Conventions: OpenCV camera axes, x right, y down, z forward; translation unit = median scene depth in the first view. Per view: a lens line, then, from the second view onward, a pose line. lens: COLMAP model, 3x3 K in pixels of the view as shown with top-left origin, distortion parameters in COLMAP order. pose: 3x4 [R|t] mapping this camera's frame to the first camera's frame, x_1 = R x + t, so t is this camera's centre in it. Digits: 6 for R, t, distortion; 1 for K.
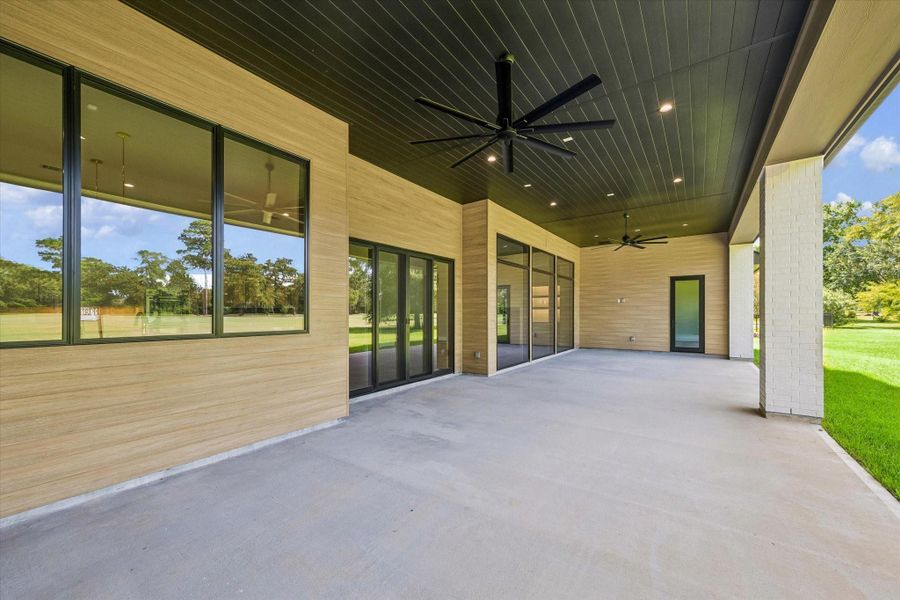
lens RADIAL K [[383.9, 0, 430.1], [0, 383.9, 311.4], [0, 0, 1]] dist [0.001267, 0.000207]
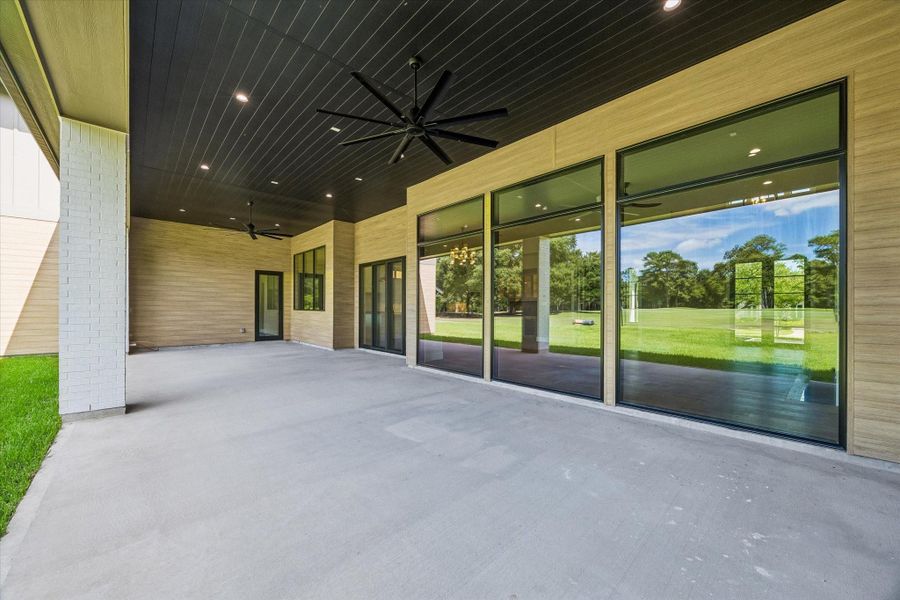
lens RADIAL K [[349.3, 0, 450.5], [0, 349.3, 308.4], [0, 0, 1]] dist [0.000562, 0.000037]
pose [[-0.215714, 0.004144, -0.976448, 1.538886], [0.002084, 0.999991, 0.003783, 0.024256], [0.976454, -0.001219, -0.215720, 1.972863]]
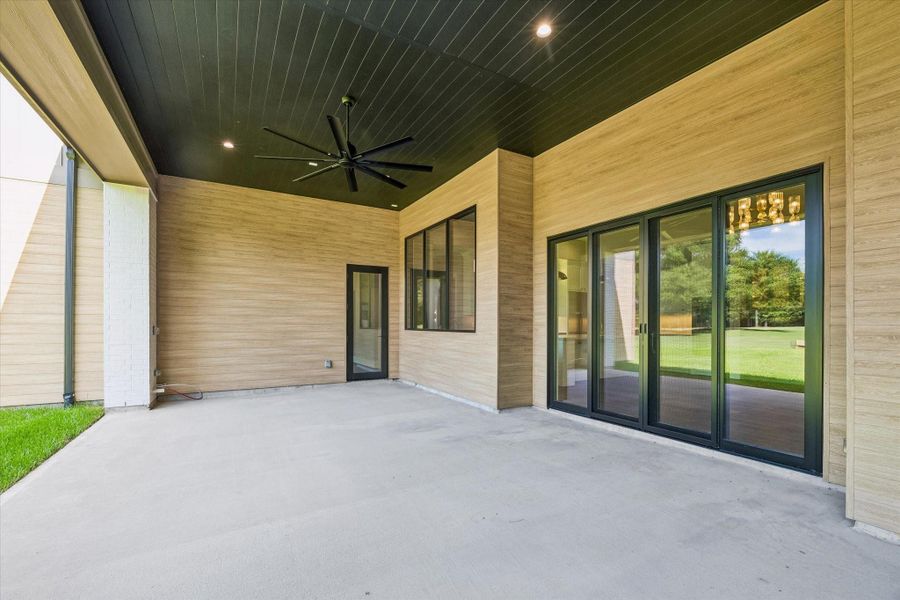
lens RADIAL K [[381.9, 0, 450.3], [0, 381.9, 323.1], [0, 0, 1]] dist [-0.000071, -0.000008]
pose [[-0.415580, 0.000346, -0.909556, 0.794494], [0.005961, 0.999979, -0.002343, 0.018776], [0.909537, -0.006396, -0.415574, 1.239431]]
